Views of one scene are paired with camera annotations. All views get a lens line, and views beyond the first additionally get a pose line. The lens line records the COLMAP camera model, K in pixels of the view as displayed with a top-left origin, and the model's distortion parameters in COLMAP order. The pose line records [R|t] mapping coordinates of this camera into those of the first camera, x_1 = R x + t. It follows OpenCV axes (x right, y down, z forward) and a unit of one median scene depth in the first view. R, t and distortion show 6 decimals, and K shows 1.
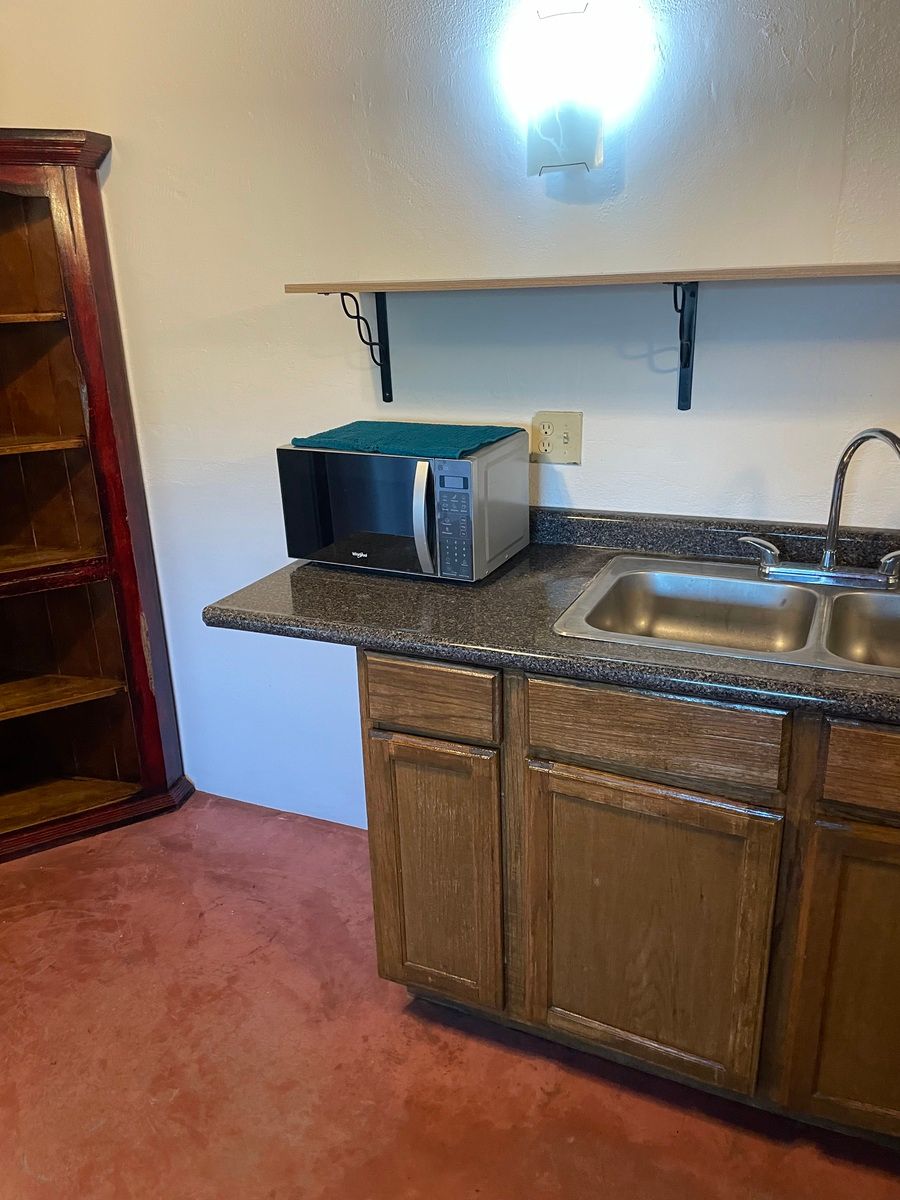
lens RADIAL K [[912.0, 0, 445.2], [0, 912.0, 605.3], [0, 0, 1]] dist [0.094101, -0.128668]
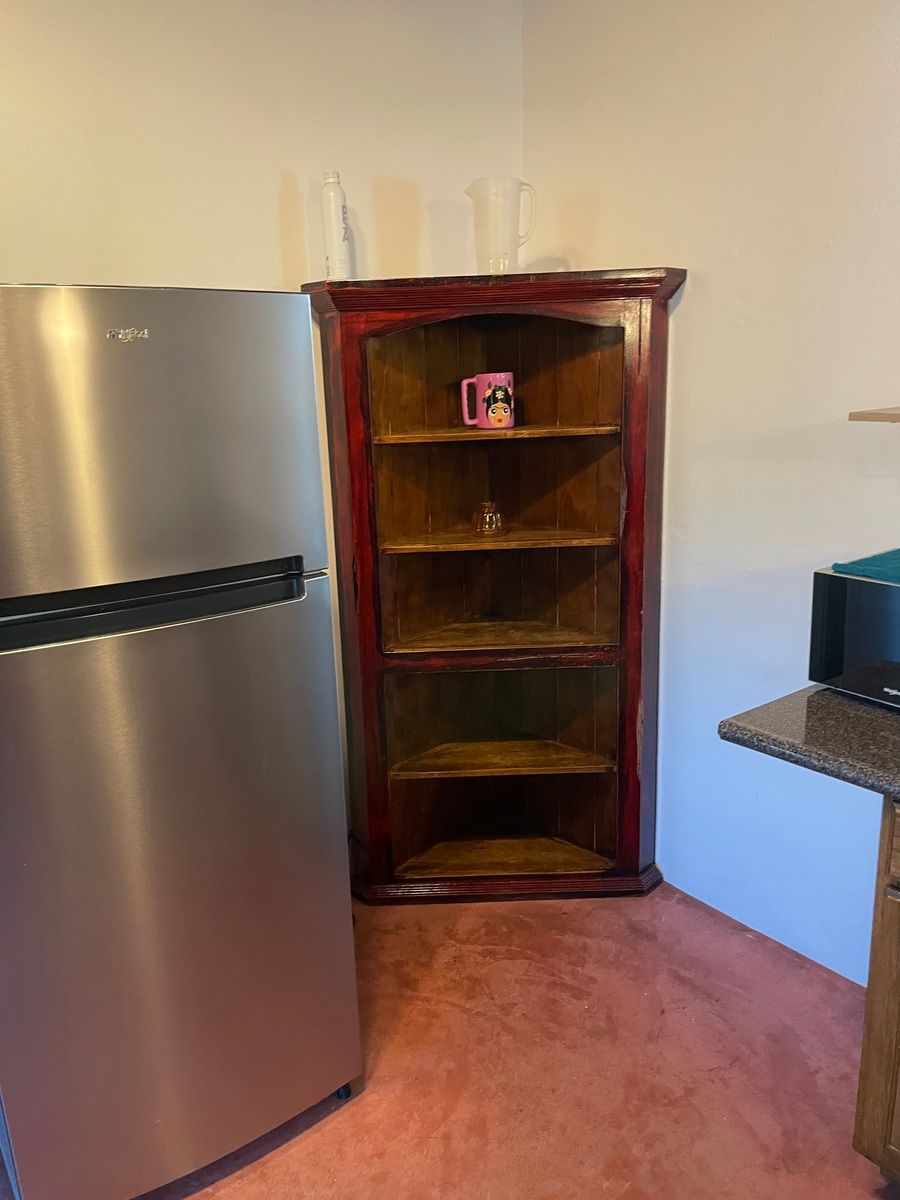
lens RADIAL K [[912.0, 0, 444.2], [0, 912.0, 606.0], [0, 0, 1]] dist [0.094101, -0.128668]
pose [[0.873123, 0.119972, -0.472508, -0.054074], [-0.154626, 0.987352, -0.035033, -0.035828], [0.462328, 0.103651, 0.880630, -0.056165]]
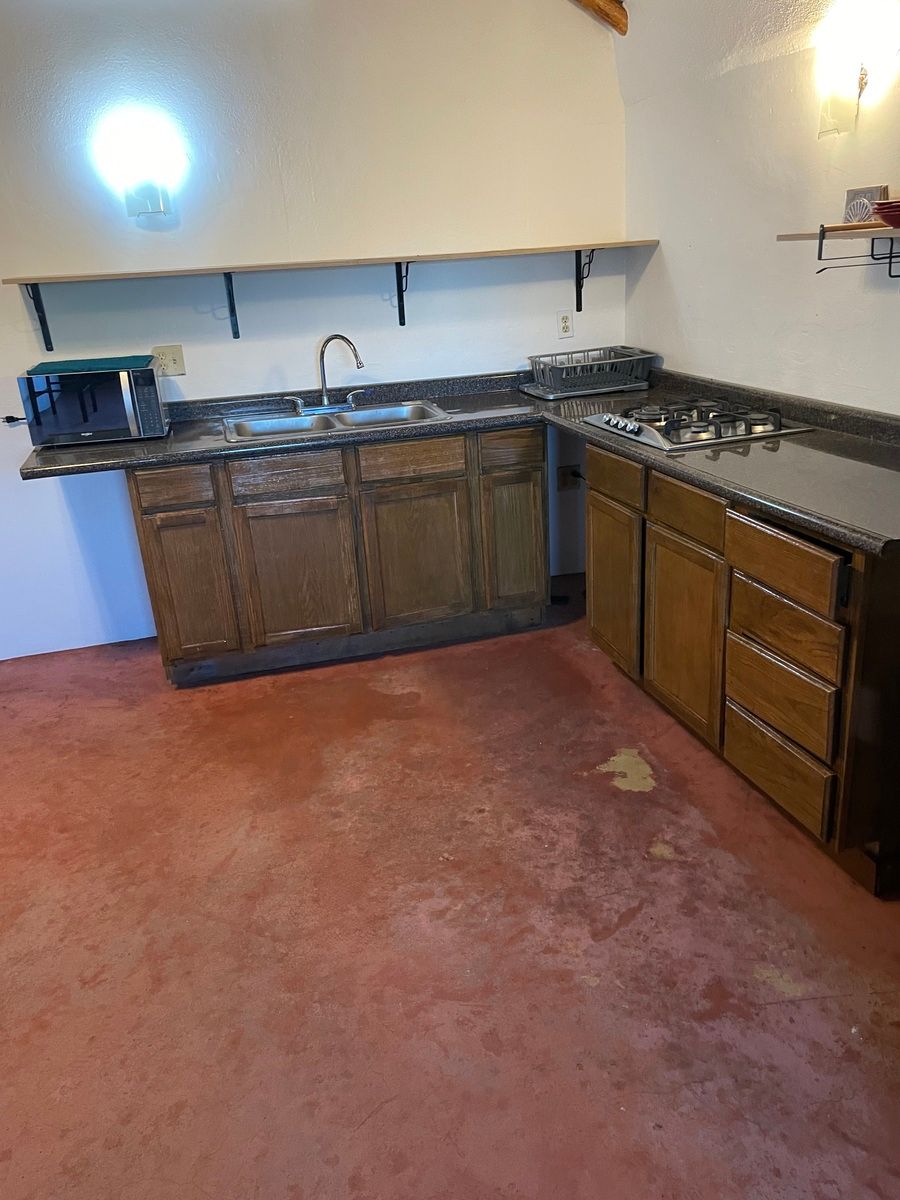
lens RADIAL K [[912.0, 0, 457.4], [0, 912.0, 603.6], [0, 0, 1]] dist [0.094101, -0.128668]
pose [[0.767010, -0.244704, 0.593141, -0.629012], [0.243647, 0.966257, 0.083568, 0.260443], [-0.593576, 0.080420, 0.800750, -0.733494]]
